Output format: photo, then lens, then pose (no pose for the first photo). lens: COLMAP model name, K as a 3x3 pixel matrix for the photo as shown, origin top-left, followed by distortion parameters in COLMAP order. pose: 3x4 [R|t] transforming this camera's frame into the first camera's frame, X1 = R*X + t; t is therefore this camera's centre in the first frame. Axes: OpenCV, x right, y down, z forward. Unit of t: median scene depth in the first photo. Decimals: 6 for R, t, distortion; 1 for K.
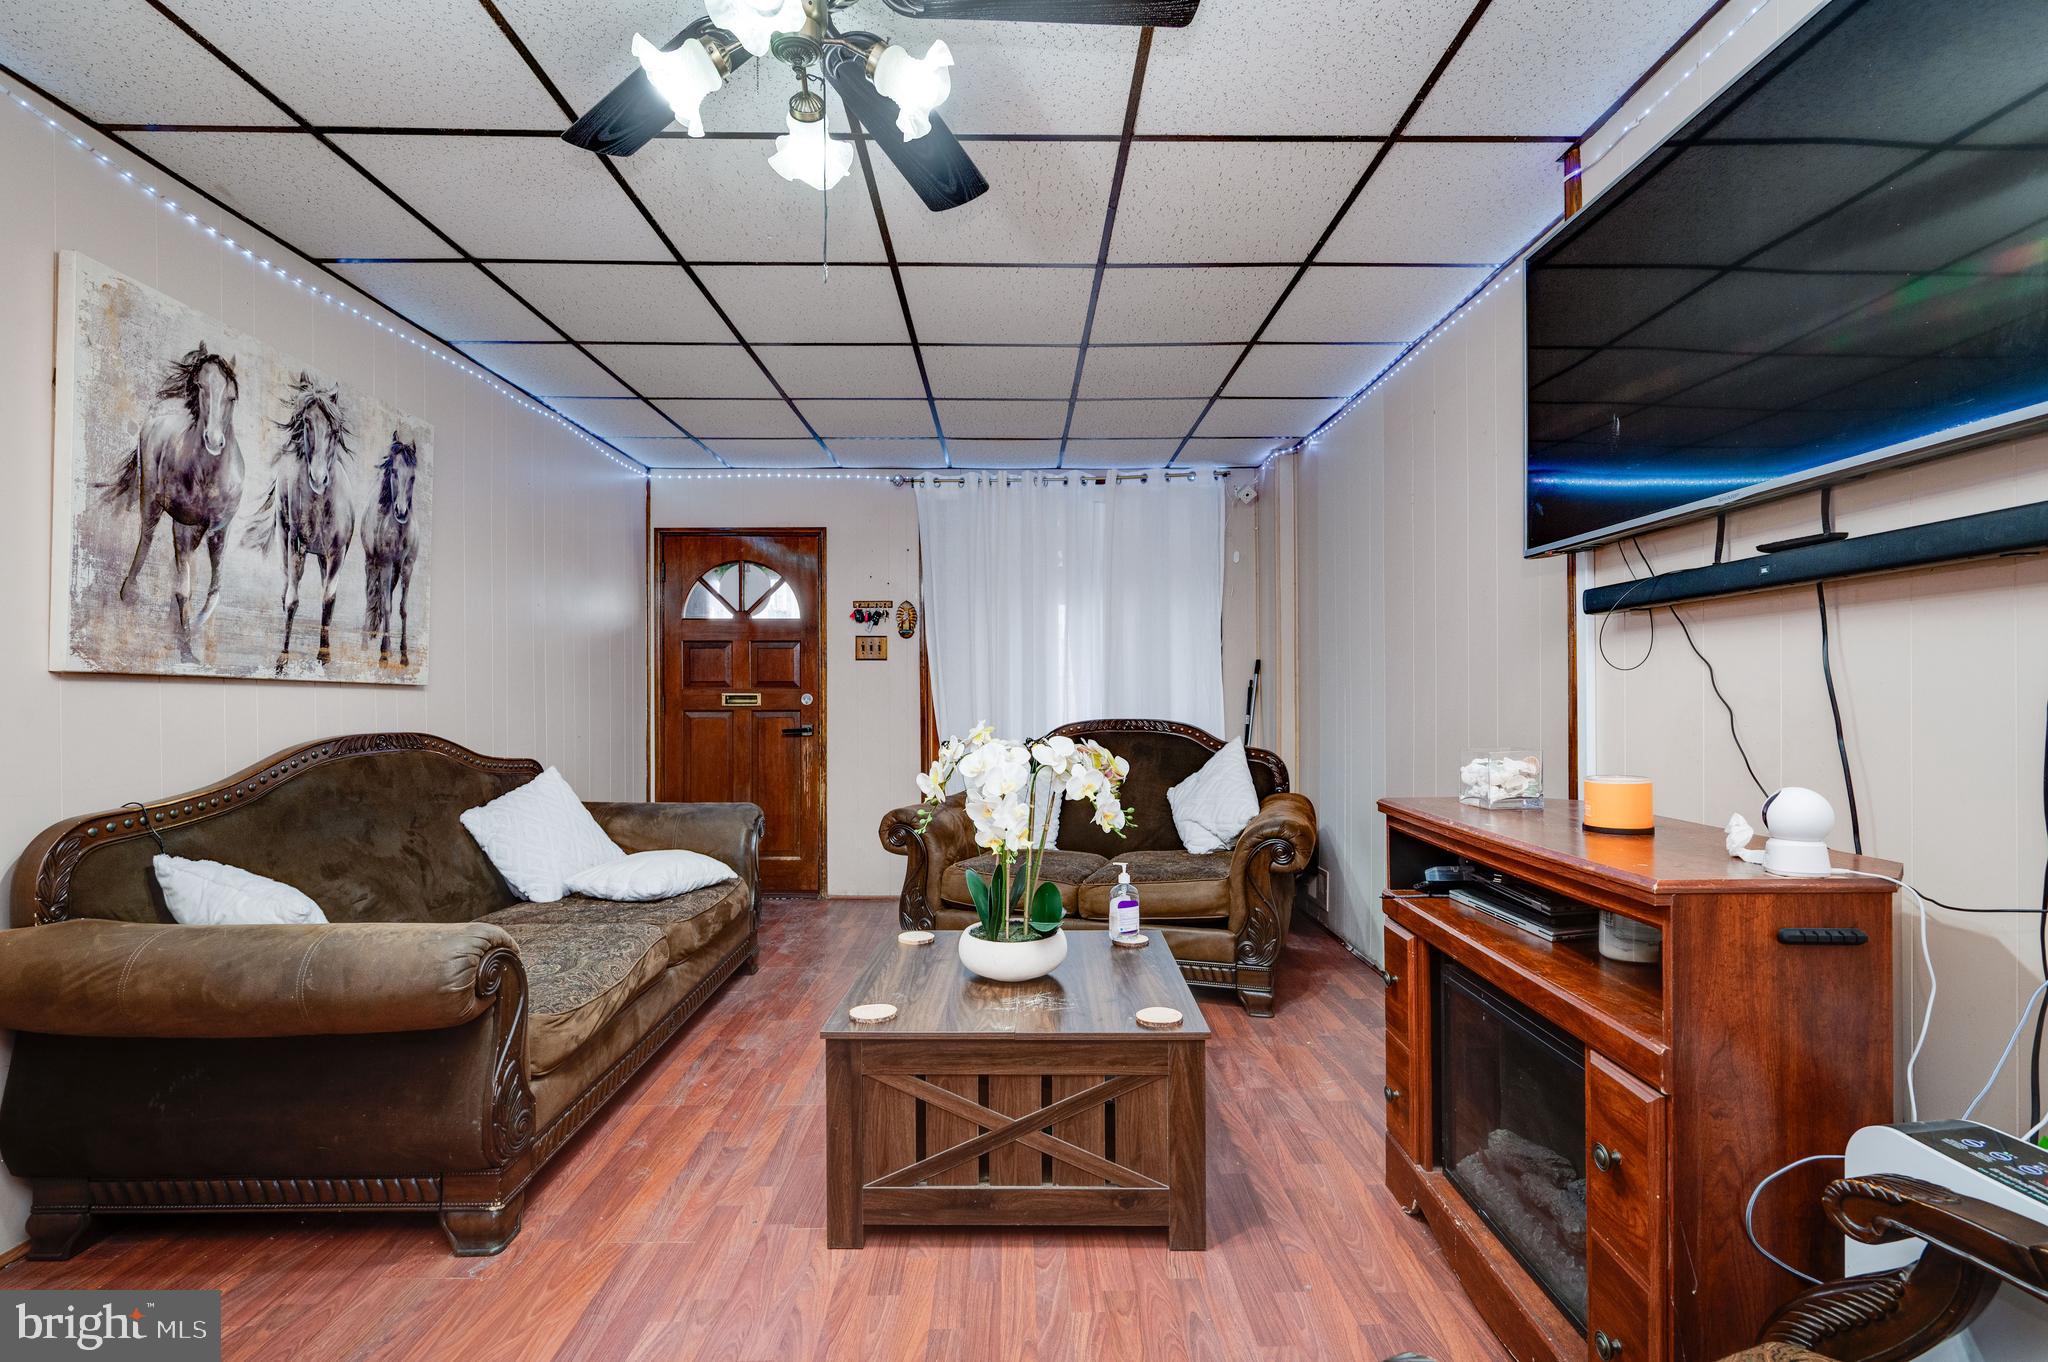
lens RADIAL K [[985.7, 0, 1033.2], [0, 985.7, 686.8], [0, 0, 1]] dist [-0.002311, 0.000383]
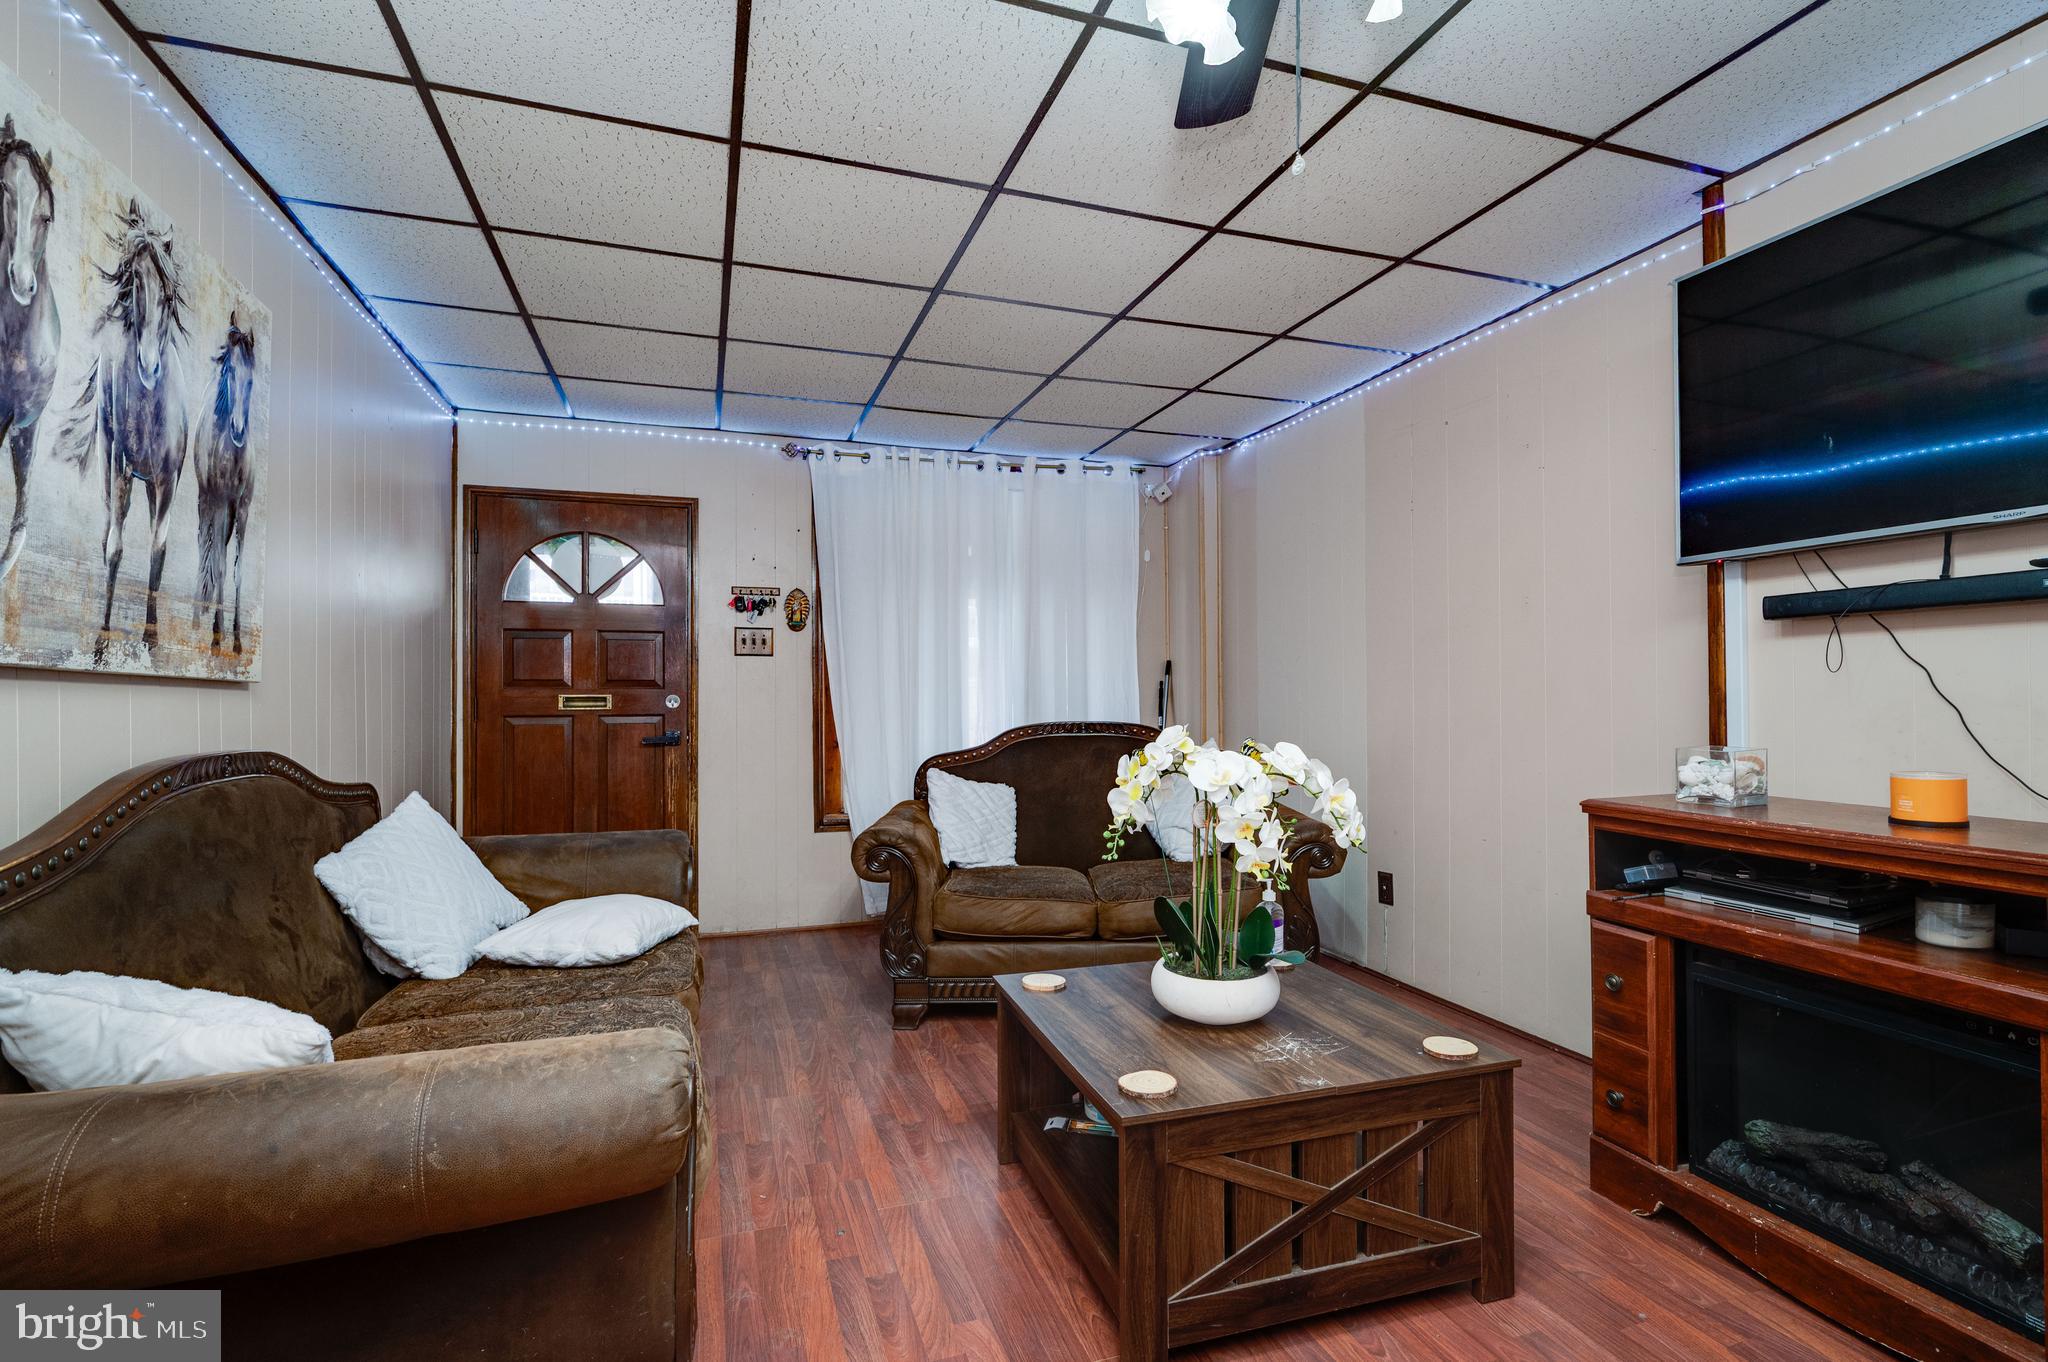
lens RADIAL K [[985.7, 0, 1029.5], [0, 985.7, 679.9], [0, 0, 1]] dist [-0.002311, 0.000383]
pose [[0.942925, 0.005519, 0.332960, -0.385396], [-0.002691, 0.999956, -0.008954, 0.001895], [-0.332995, 0.007547, 0.942899, 0.187408]]
